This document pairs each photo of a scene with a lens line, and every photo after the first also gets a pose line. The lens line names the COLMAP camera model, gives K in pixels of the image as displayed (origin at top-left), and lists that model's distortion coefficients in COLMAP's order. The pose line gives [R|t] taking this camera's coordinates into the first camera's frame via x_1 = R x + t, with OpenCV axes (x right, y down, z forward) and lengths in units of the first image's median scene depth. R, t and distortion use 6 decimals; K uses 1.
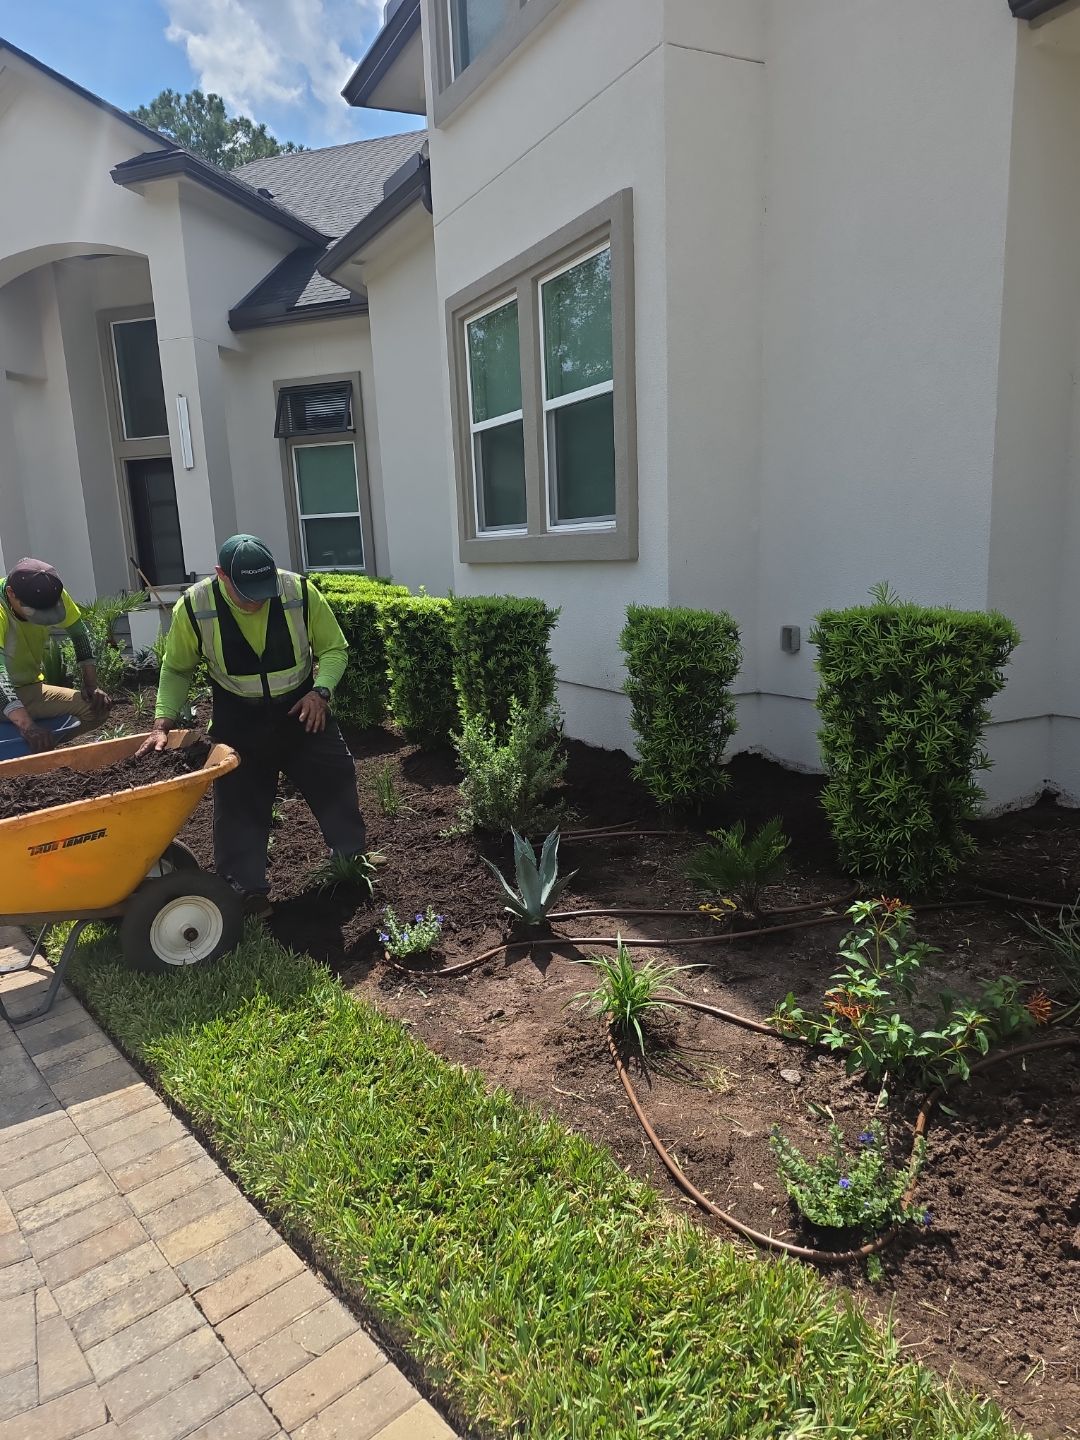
lens RADIAL K [[960.7, 0, 541.1], [0, 960.7, 741.3], [0, 0, 1]] dist [0.067233, -0.051962]
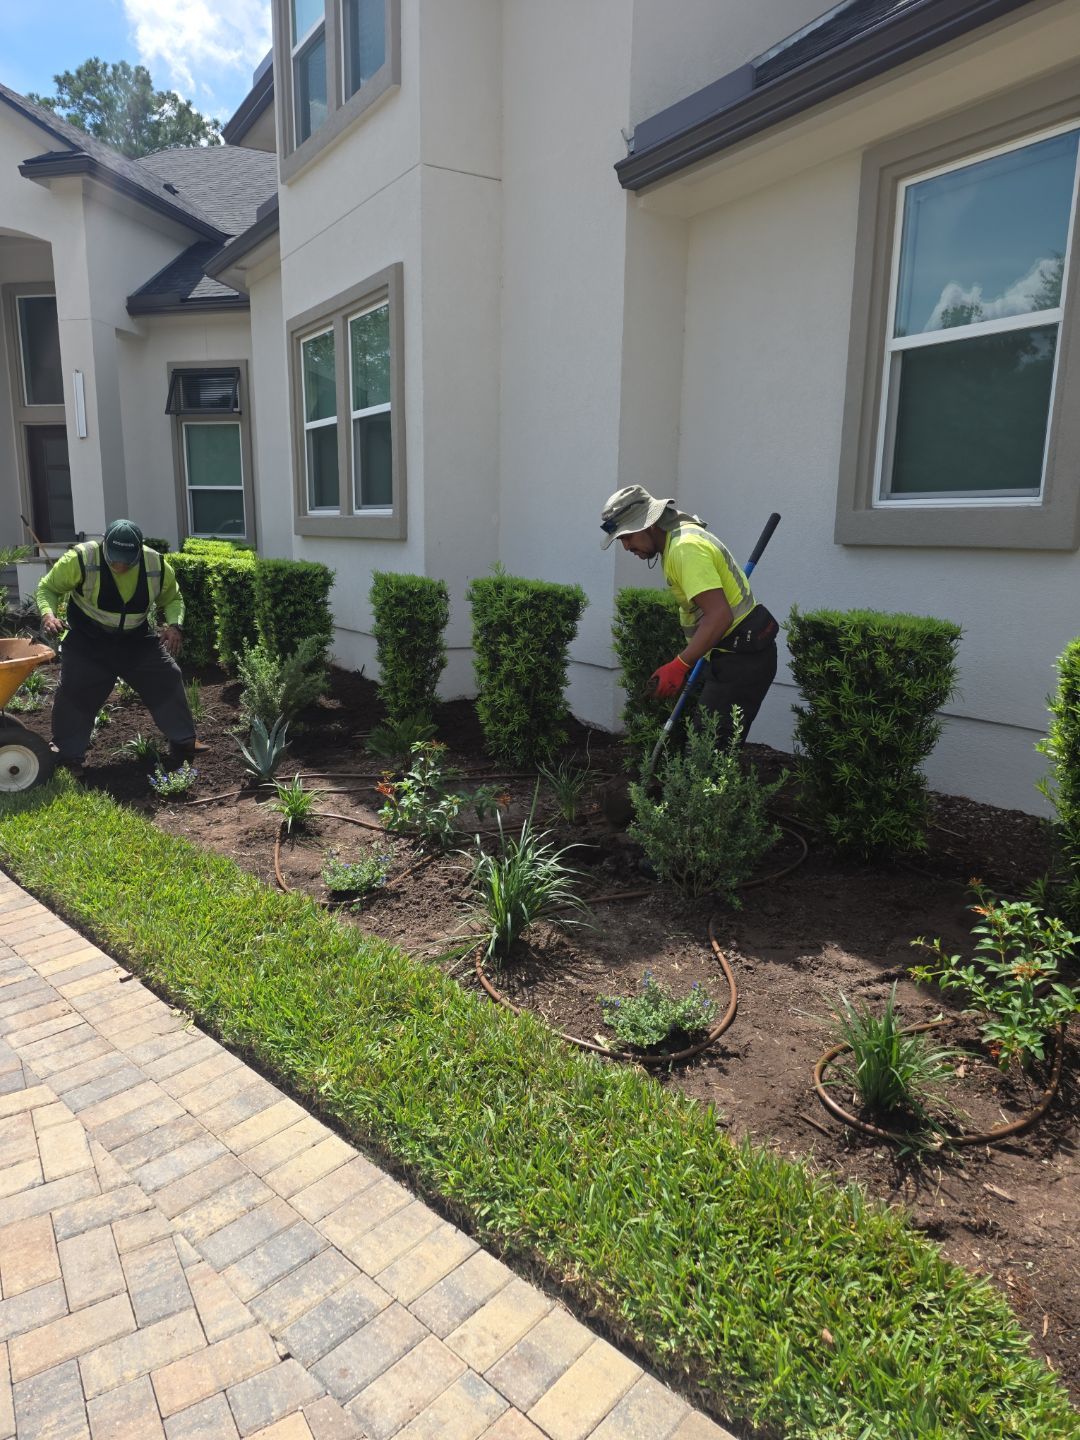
lens RADIAL K [[967.4, 0, 540.0], [0, 967.4, 720.0], [0, 0, 1]] dist [0.069528, -0.045107]
pose [[0.996302, 0.042743, 0.074538, 0.171226], [-0.042175, 0.999068, -0.009184, 0.054806], [-0.074862, 0.006006, 0.997176, -0.294356]]
